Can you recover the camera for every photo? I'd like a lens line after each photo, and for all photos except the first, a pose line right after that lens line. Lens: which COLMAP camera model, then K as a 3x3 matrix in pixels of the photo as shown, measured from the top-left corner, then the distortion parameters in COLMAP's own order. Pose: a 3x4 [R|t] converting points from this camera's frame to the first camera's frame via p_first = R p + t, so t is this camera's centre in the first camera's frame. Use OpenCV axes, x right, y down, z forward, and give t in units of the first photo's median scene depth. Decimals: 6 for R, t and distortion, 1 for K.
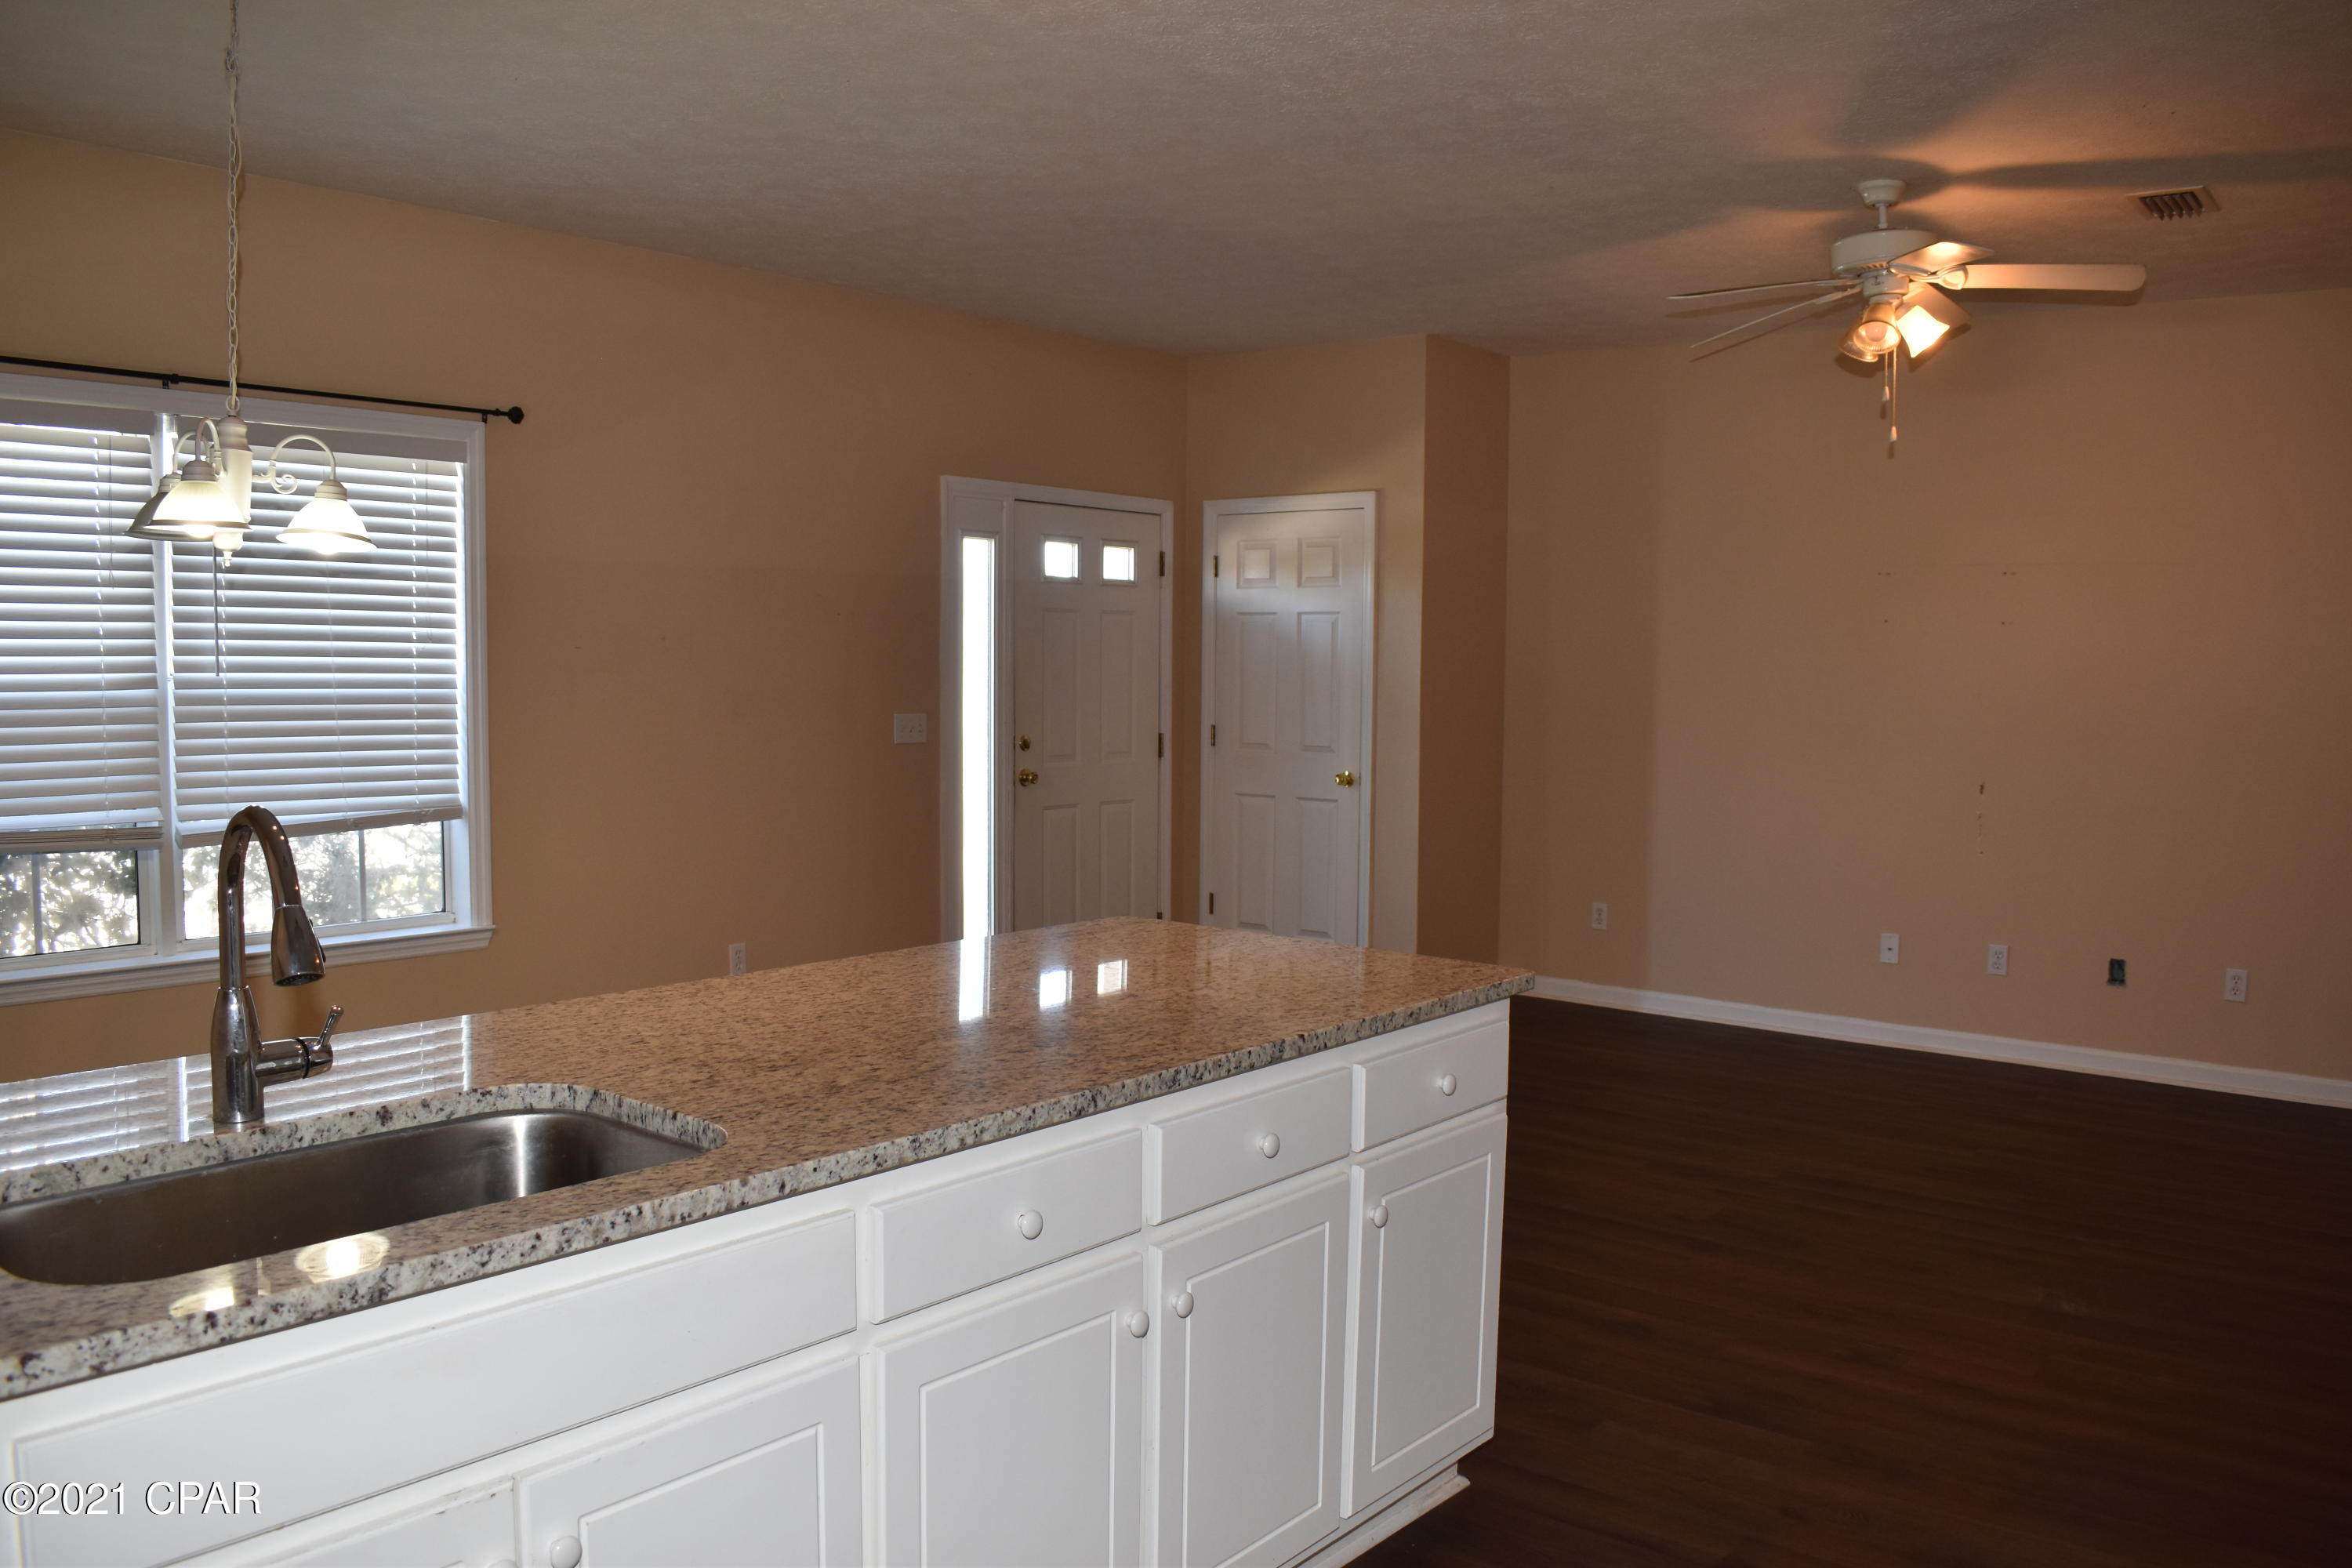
lens RADIAL K [[1833.6, 0, 1175.4], [0, 1833.6, 784.4], [0, 0, 1]] dist [-0.098307, 0.002215]
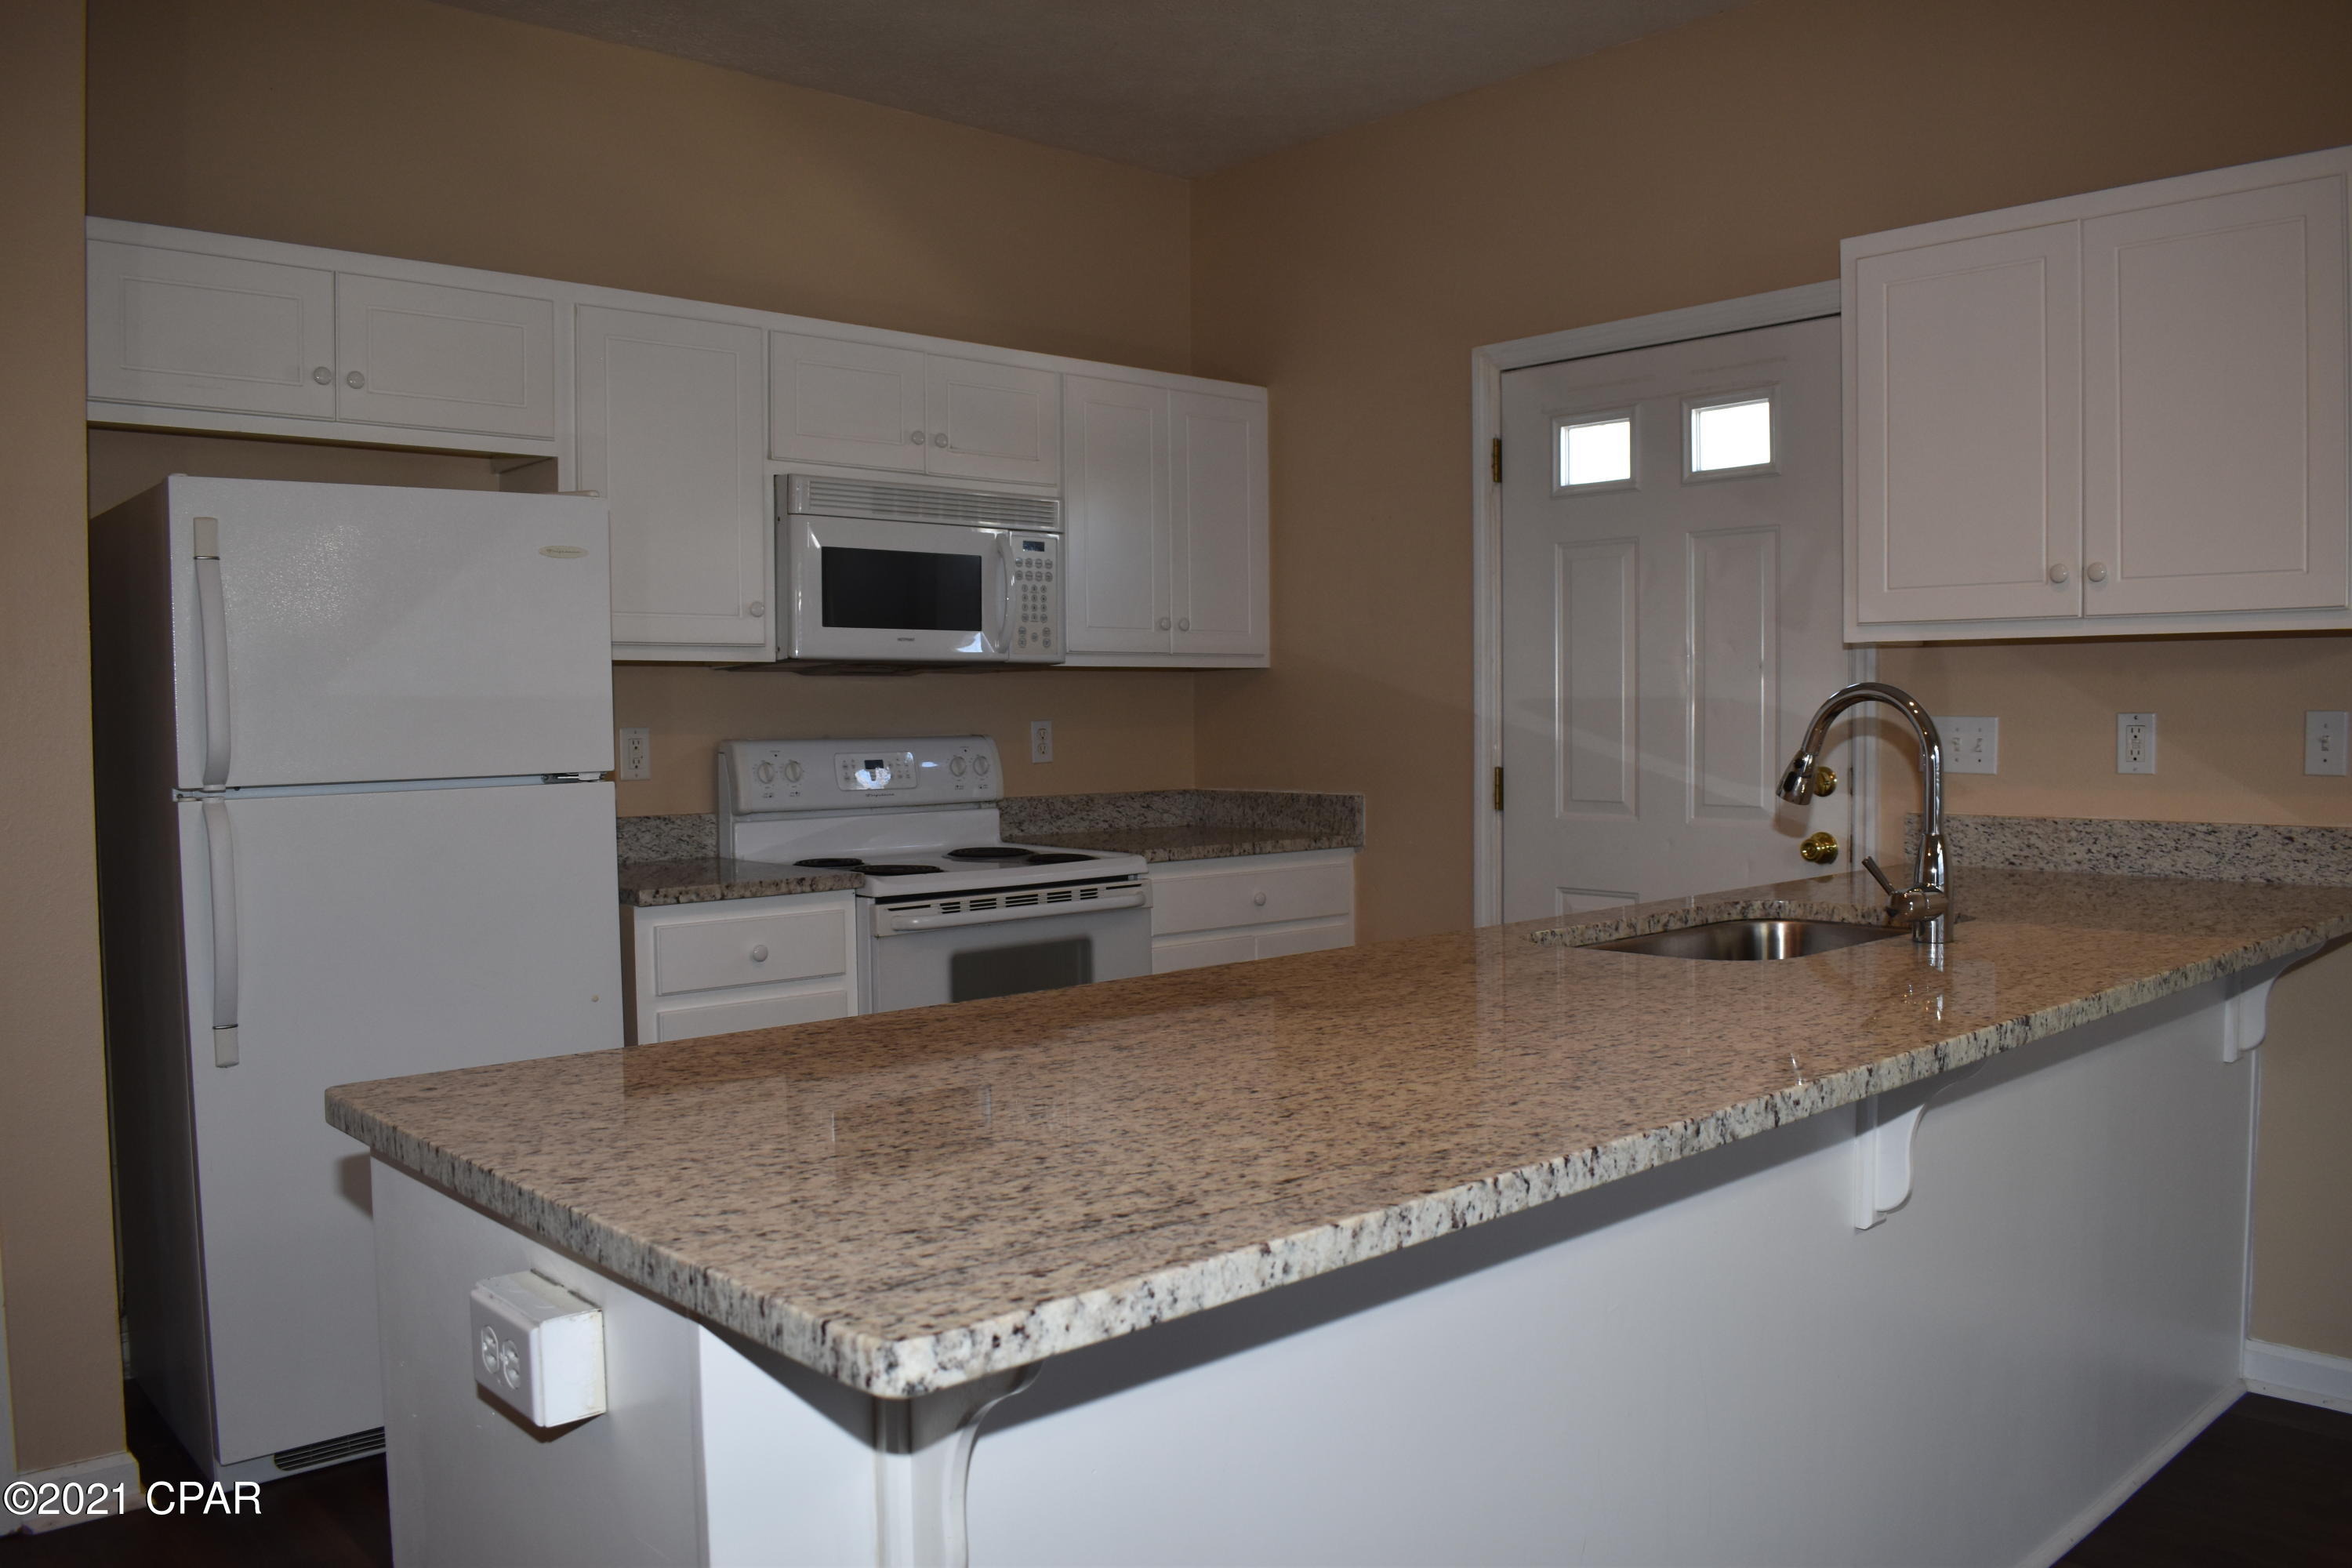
lens RADIAL K [[1833.6, 0, 1169.2], [0, 1833.6, 784.3], [0, 0, 1]] dist [-0.098307, 0.002215]
pose [[-0.142480, 0.036920, -0.989109, 0.462979], [-0.062020, 0.997007, 0.046148, -0.043736], [0.987853, 0.067920, -0.139764, 0.945484]]
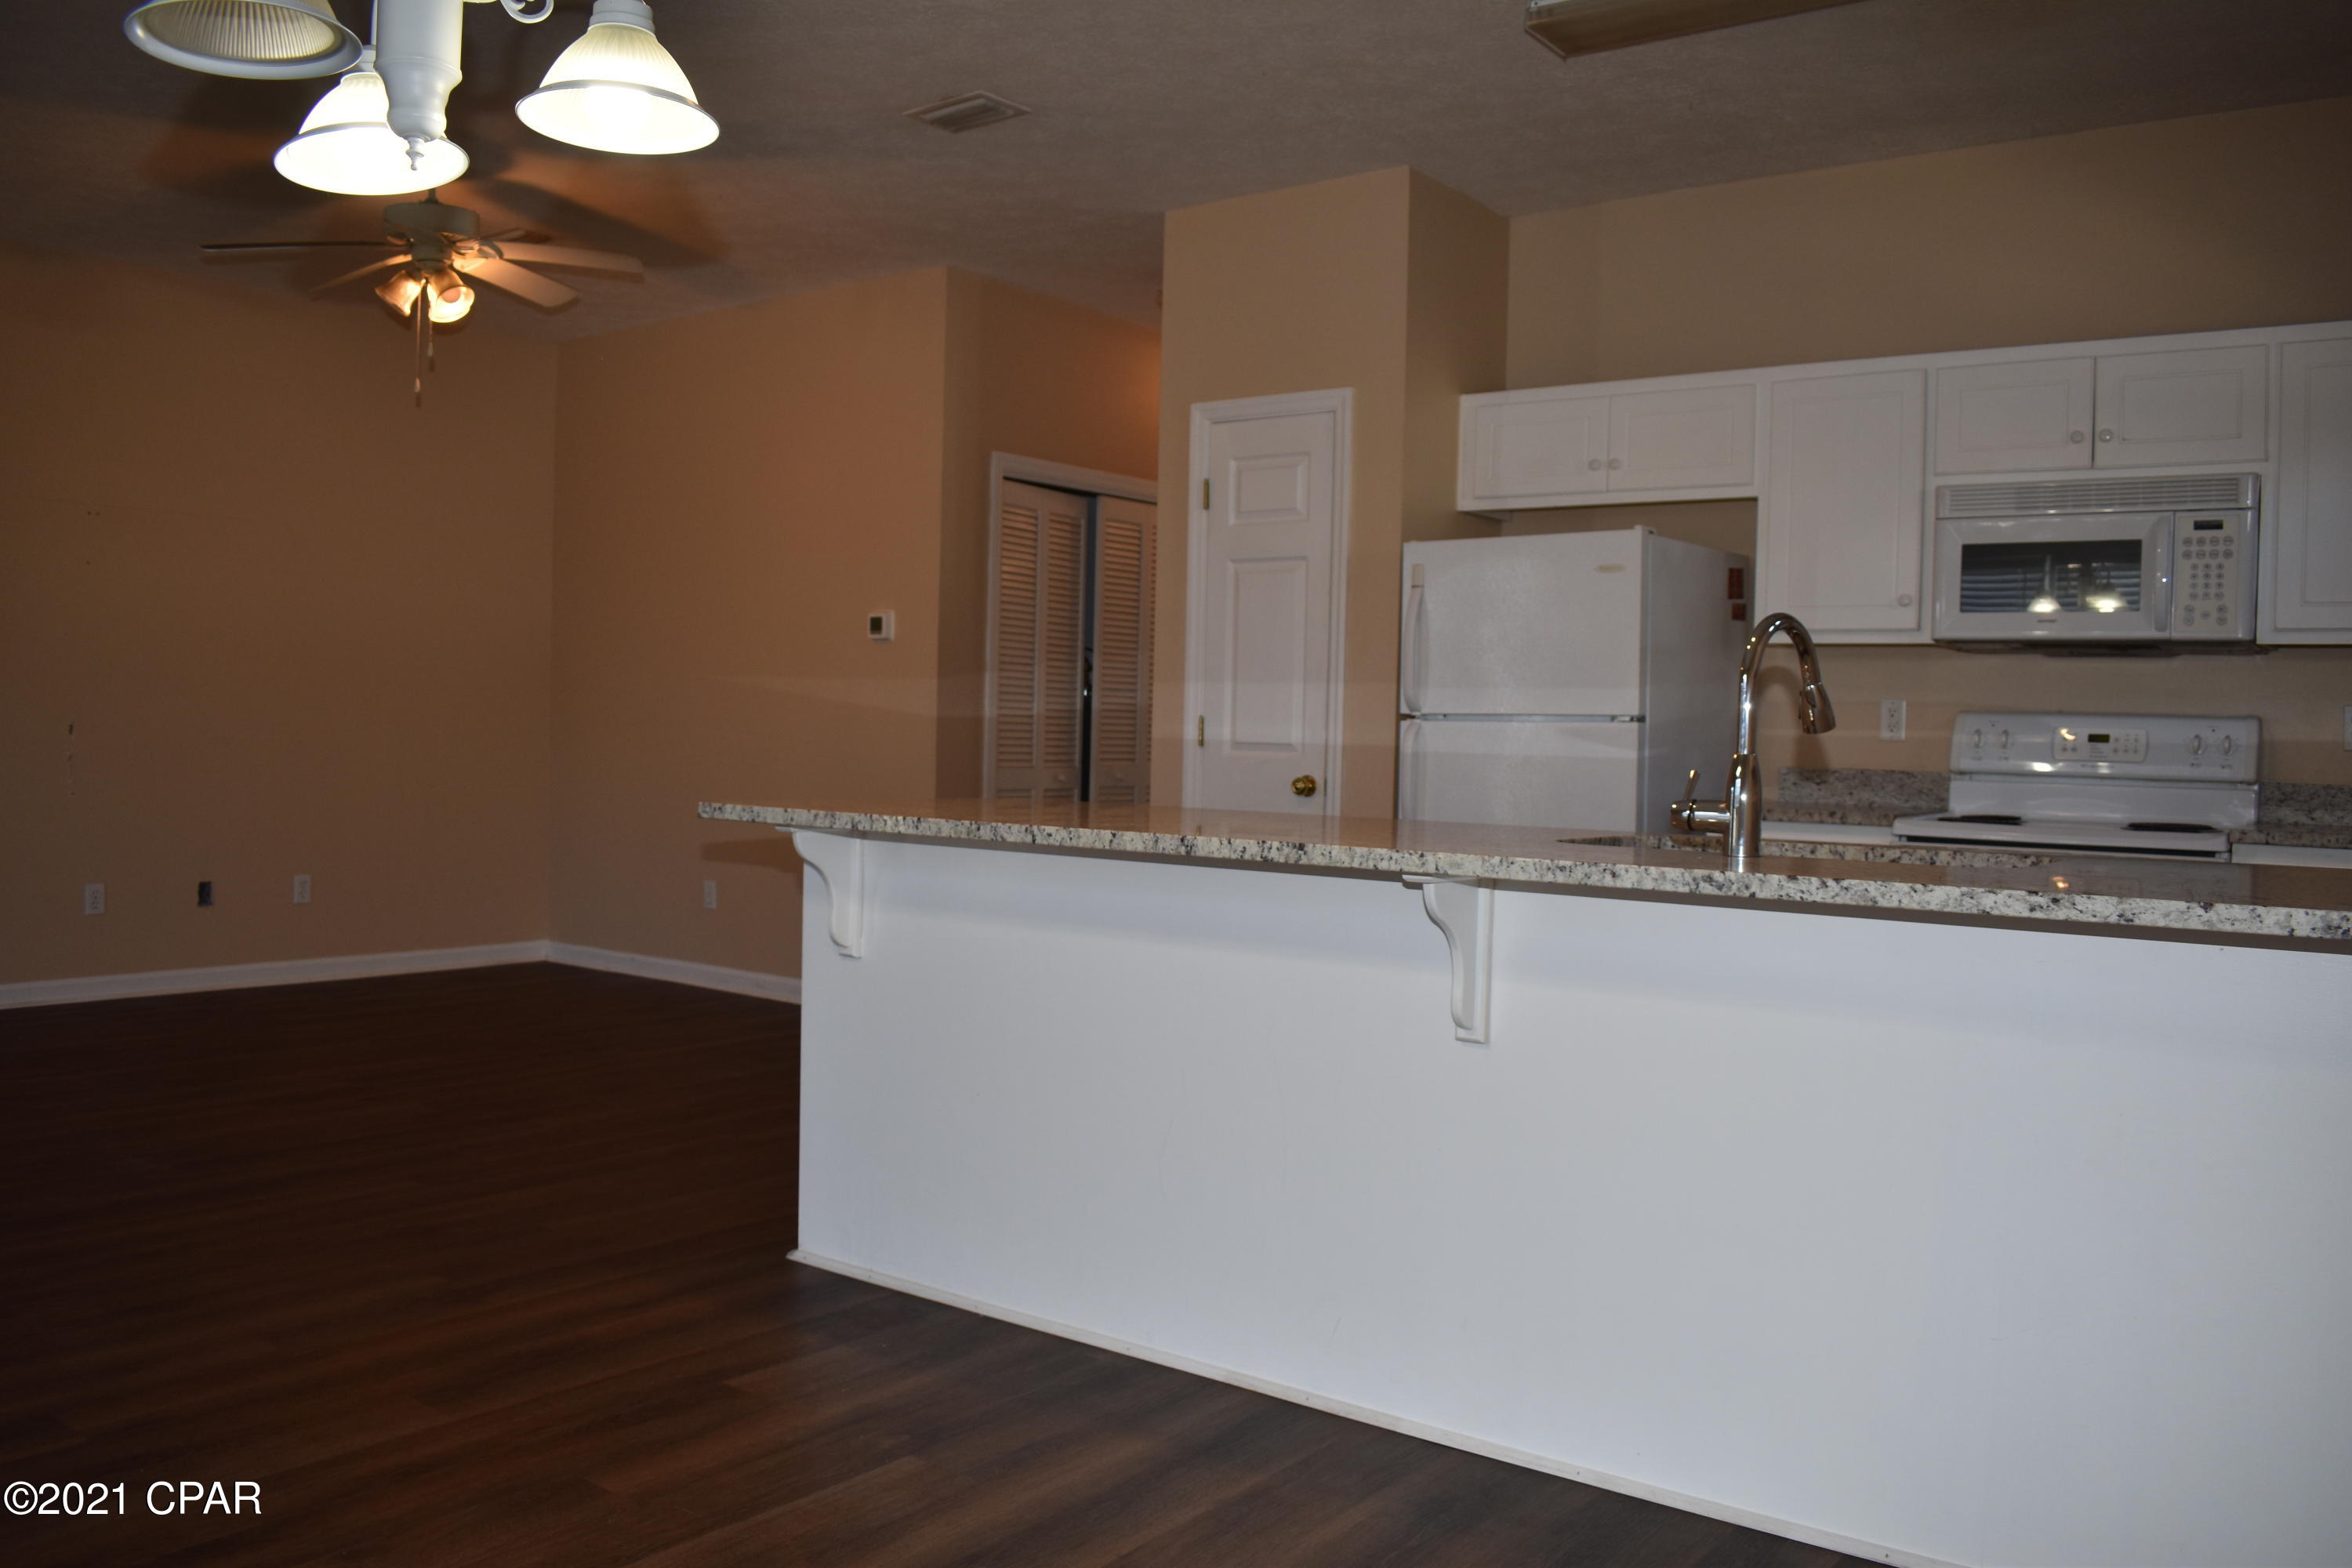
lens RADIAL K [[1833.6, 0, 1163.6], [0, 1833.6, 790.8], [0, 0, 1]] dist [-0.098307, 0.002215]
pose [[-0.999028, -0.027105, -0.034763, 0.261483], [-0.030622, 0.994001, 0.104998, -0.053283], [0.031709, 0.105961, -0.993865, 1.340023]]
